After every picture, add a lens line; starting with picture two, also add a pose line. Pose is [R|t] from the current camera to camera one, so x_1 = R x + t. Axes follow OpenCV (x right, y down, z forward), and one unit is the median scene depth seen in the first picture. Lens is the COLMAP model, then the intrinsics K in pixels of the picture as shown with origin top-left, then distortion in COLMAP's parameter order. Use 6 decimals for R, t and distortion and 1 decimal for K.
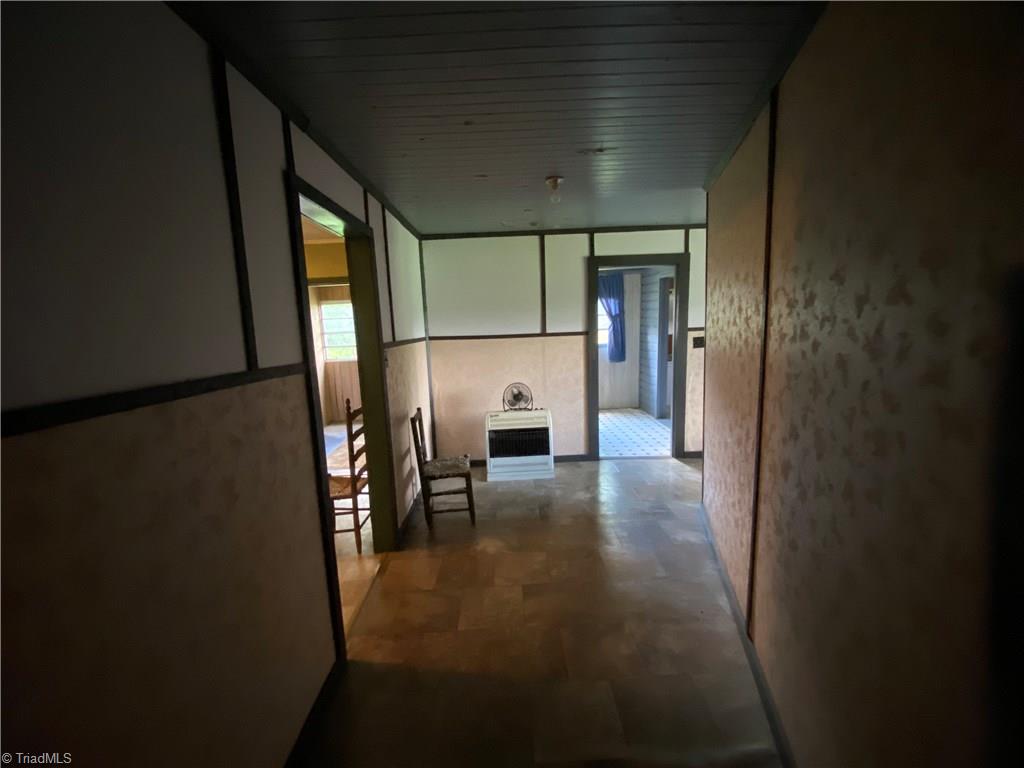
lens RADIAL K [[415.7, 0, 509.3], [0, 415.7, 386.0], [0, 0, 1]] dist [0.012757, -0.017430]
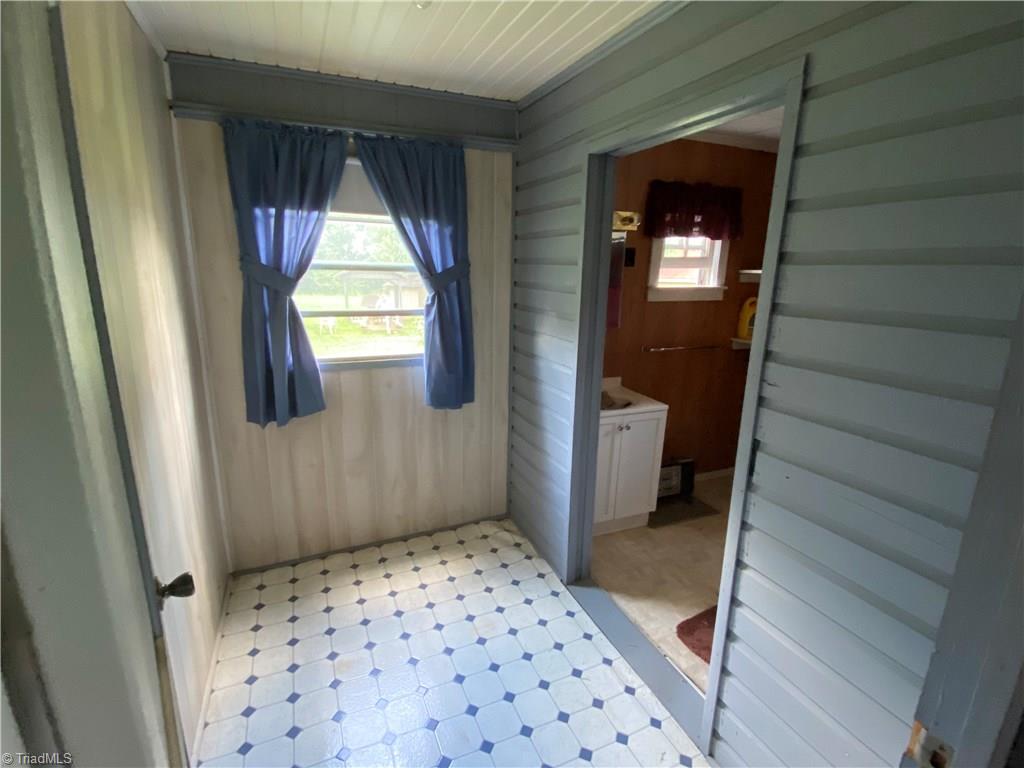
lens RADIAL K [[454.4, 0, 512.0], [0, 454.4, 384.0], [0, 0, 1]] dist [0.000417, -0.000122]
pose [[0.917857, -0.039352, 0.394957, 0.157701], [0.009428, 0.996954, 0.077422, -0.108570], [-0.396800, -0.067338, 0.915432, 0.638996]]
